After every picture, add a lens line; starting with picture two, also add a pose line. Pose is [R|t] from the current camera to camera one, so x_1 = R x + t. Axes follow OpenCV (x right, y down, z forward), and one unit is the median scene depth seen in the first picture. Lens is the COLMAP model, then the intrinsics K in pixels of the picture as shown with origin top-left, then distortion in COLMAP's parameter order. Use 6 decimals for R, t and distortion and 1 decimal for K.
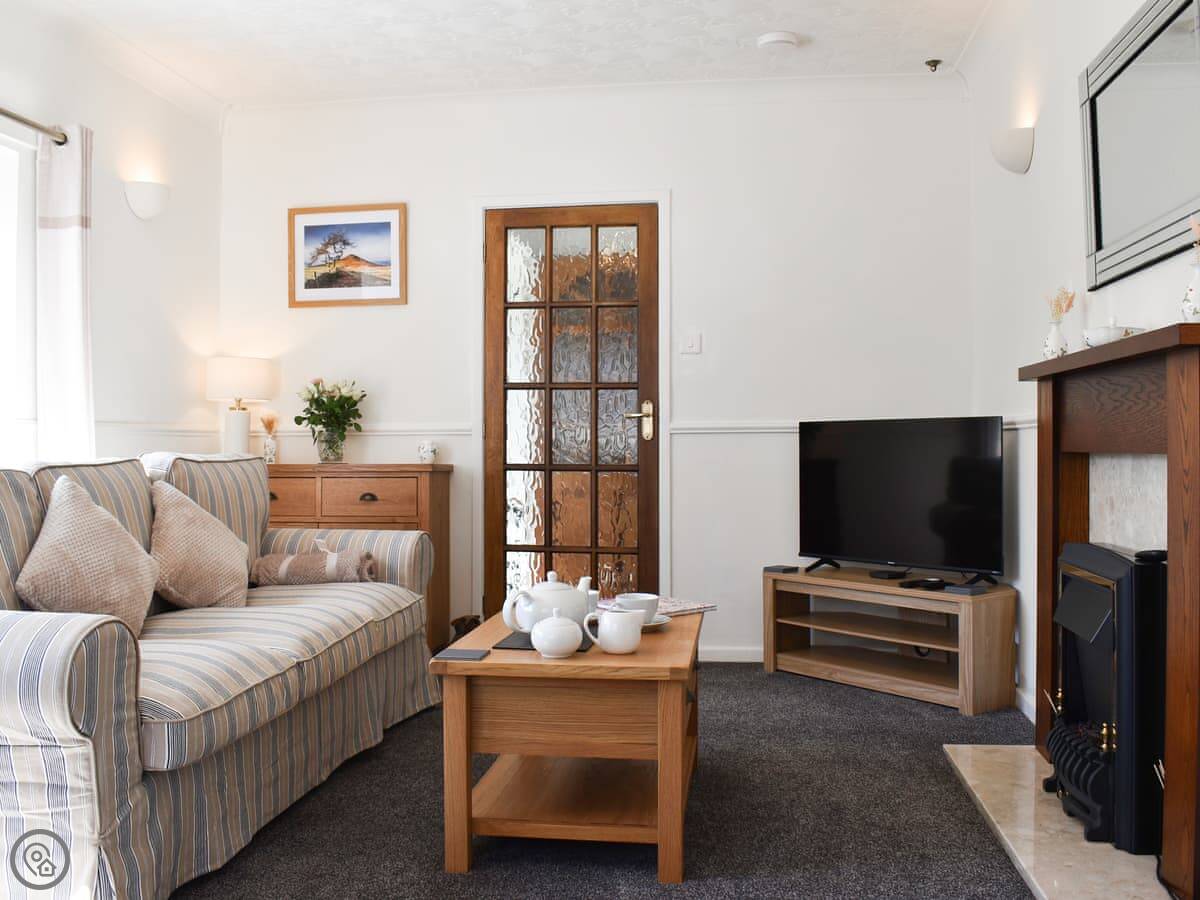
lens RADIAL K [[1094.8, 0, 598.6], [0, 1094.8, 407.3], [0, 0, 1]] dist [-0.074194, 0.011284]
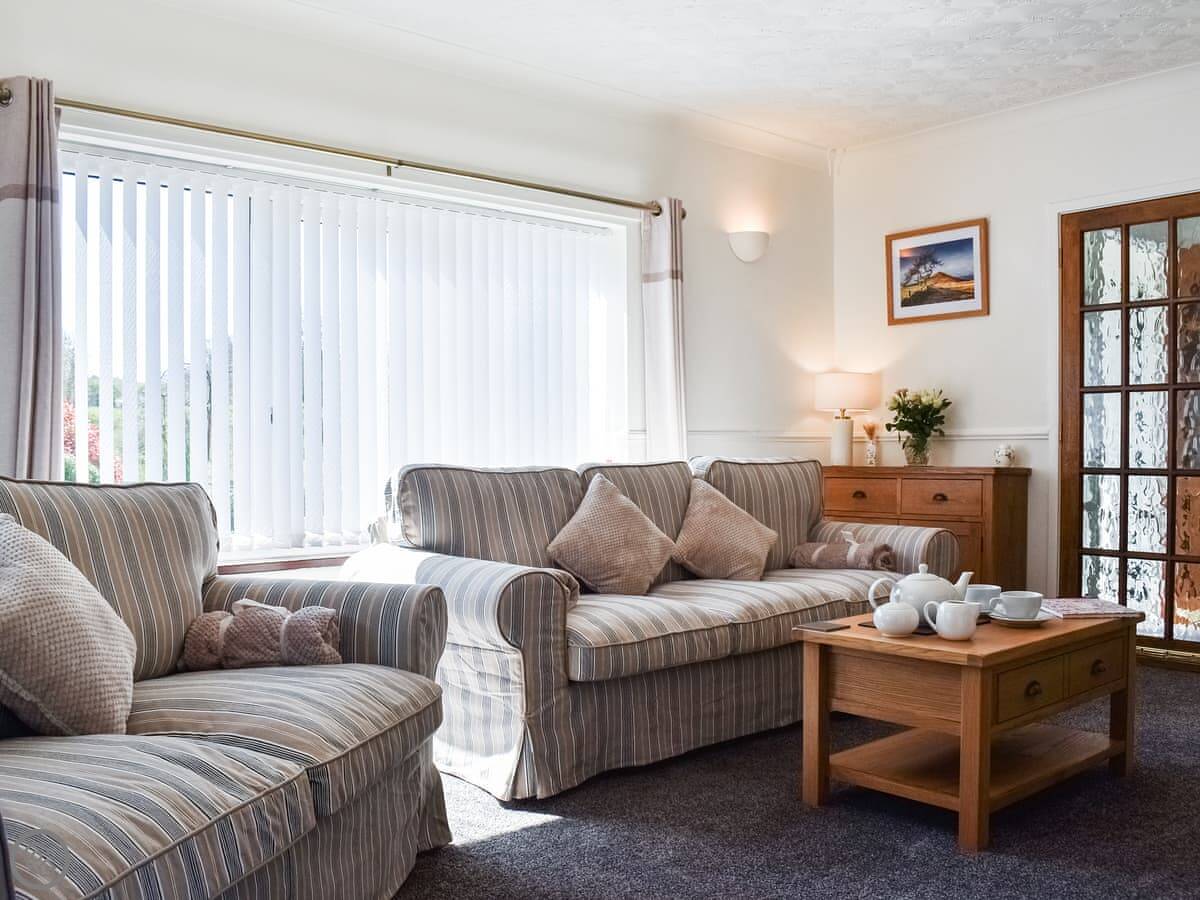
lens RADIAL K [[1054.7, 0, 600.0], [0, 1054.7, 450.0], [0, 0, 1]] dist [-0.068278, 0.000785]
pose [[0.768978, -0.000427, -0.639275, 0.243758], [0.023822, 0.999324, 0.027987, -0.002322], [0.638831, -0.036750, 0.768469, -0.018529]]
